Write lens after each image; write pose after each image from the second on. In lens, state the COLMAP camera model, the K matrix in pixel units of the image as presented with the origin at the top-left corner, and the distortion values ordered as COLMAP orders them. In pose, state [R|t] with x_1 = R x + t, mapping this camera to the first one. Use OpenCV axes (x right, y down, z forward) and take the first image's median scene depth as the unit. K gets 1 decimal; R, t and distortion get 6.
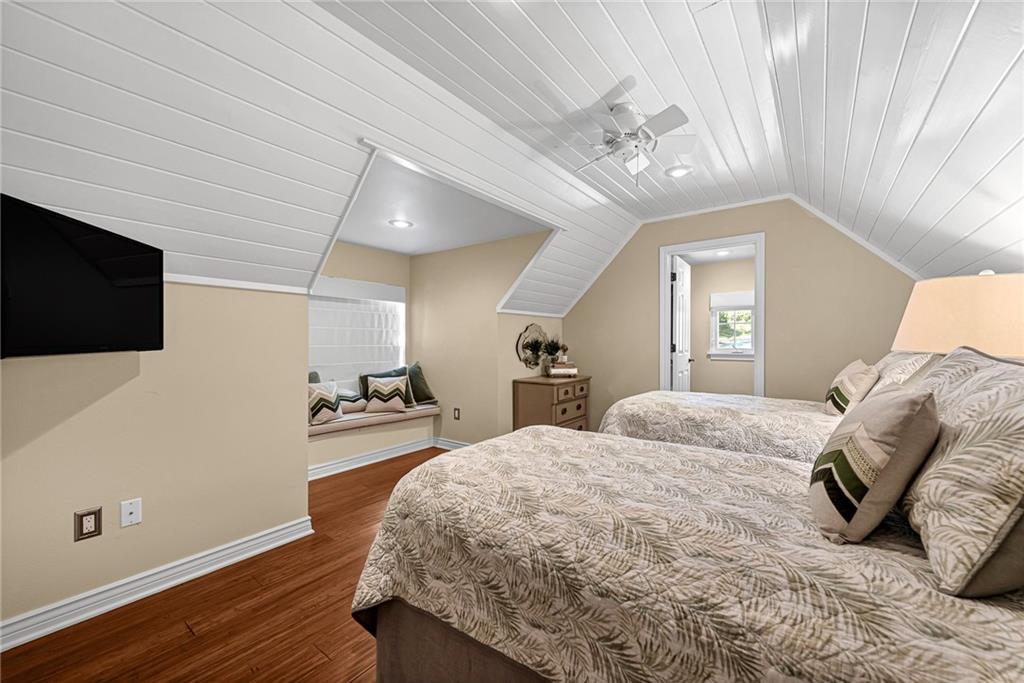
lens RADIAL K [[402.7, 0, 514.1], [0, 402.7, 341.3], [0, 0, 1]] dist [0.007909, -0.002383]
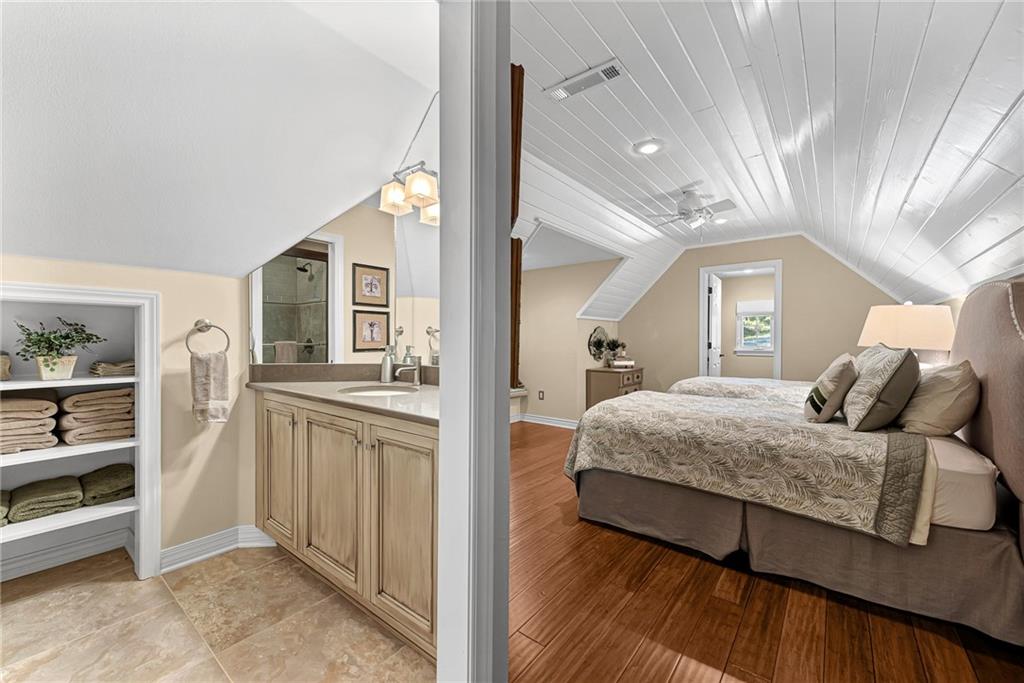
lens RADIAL K [[402.7, 0, 512.5], [0, 402.7, 342.1], [0, 0, 1]] dist [0.007909, -0.002383]
pose [[0.999570, 0.002991, -0.029156, -0.230969], [-0.002859, 0.999985, 0.004573, 0.001763], [0.029169, -0.004488, 0.999564, -0.362011]]
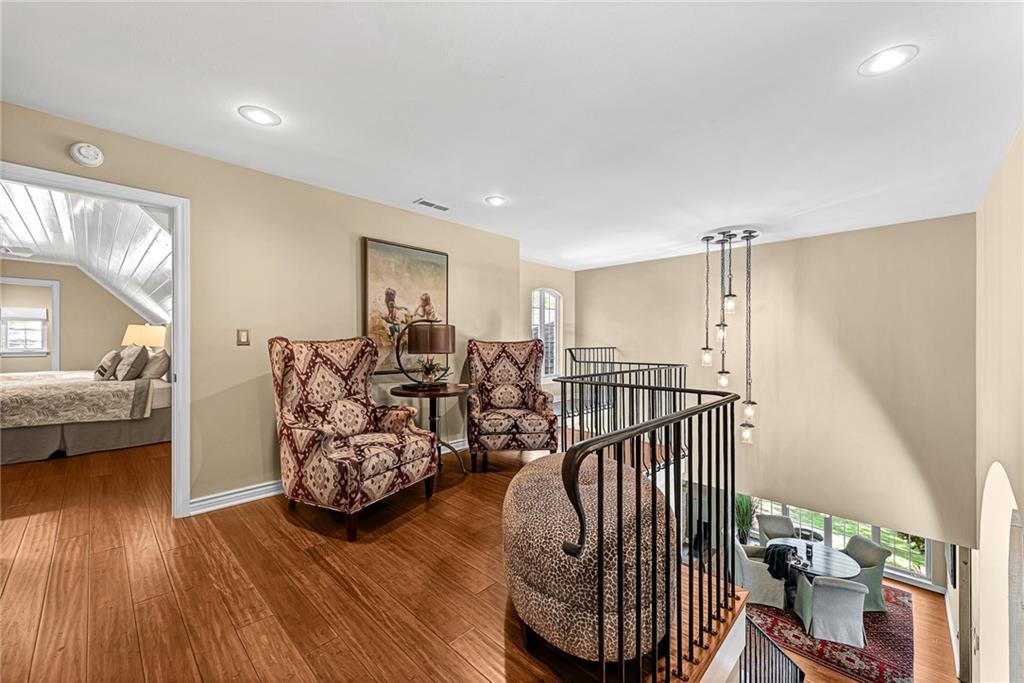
lens RADIAL K [[402.7, 0, 515.1], [0, 402.7, 342.7], [0, 0, 1]] dist [0.007909, -0.002383]
pose [[0.113910, 0.001244, 0.993490, -0.908631], [0.003020, 0.999994, -0.001599, 0.007480], [-0.993486, 0.003183, 0.113906, -1.178844]]
